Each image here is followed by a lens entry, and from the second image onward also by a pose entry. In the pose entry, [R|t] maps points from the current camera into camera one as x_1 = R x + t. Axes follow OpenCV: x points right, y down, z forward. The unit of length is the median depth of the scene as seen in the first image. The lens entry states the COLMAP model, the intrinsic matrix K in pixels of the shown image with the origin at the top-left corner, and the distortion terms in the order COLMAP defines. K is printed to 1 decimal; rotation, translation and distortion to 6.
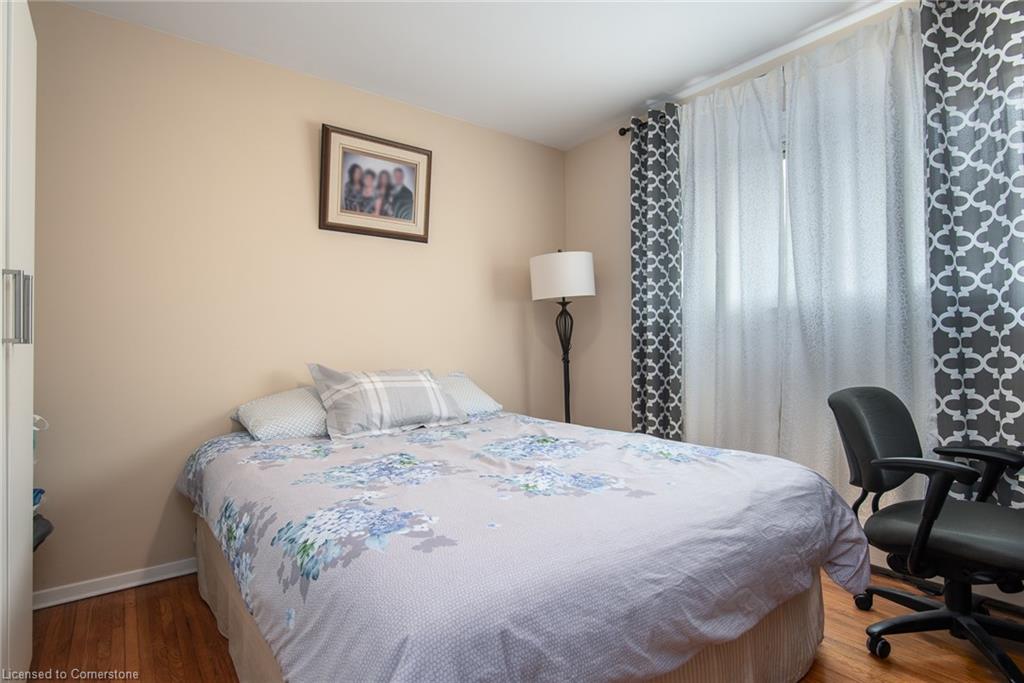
lens RADIAL K [[515.3, 0, 512.0], [0, 515.3, 341.5], [0, 0, 1]] dist [-0.000540, 0.000045]
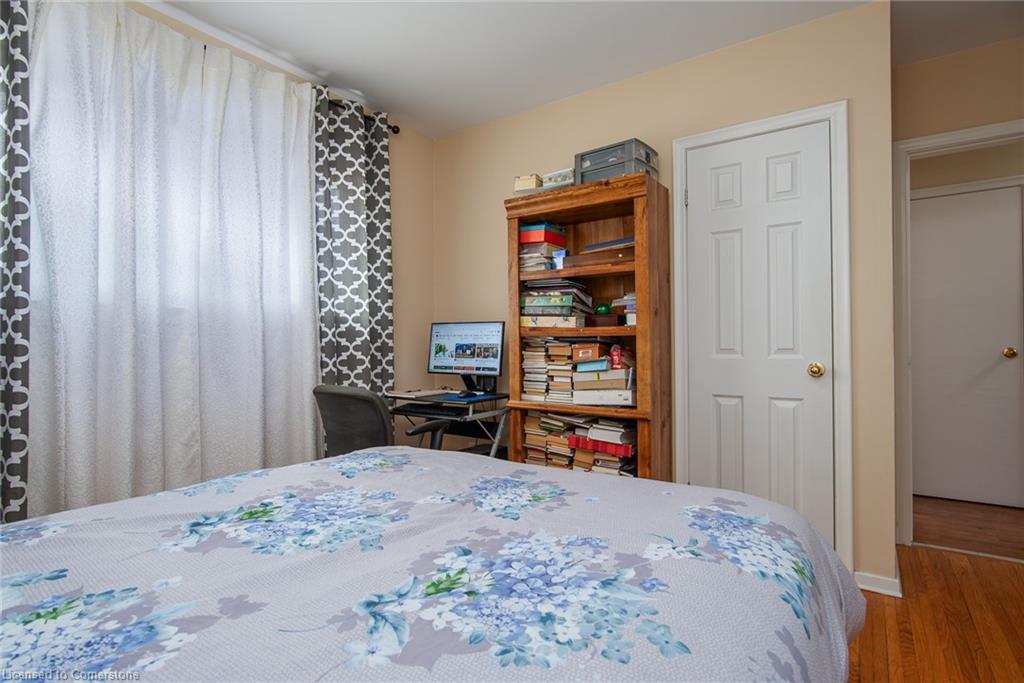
lens RADIAL K [[515.3, 0, 512.0], [0, 515.3, 341.5], [0, 0, 1]] dist [-0.000540, 0.000045]
pose [[-0.306210, 0.023264, 0.951680, -0.966388], [-0.002422, 0.999679, -0.025217, 0.027691], [-0.951961, -0.010027, -0.306056, 1.533273]]
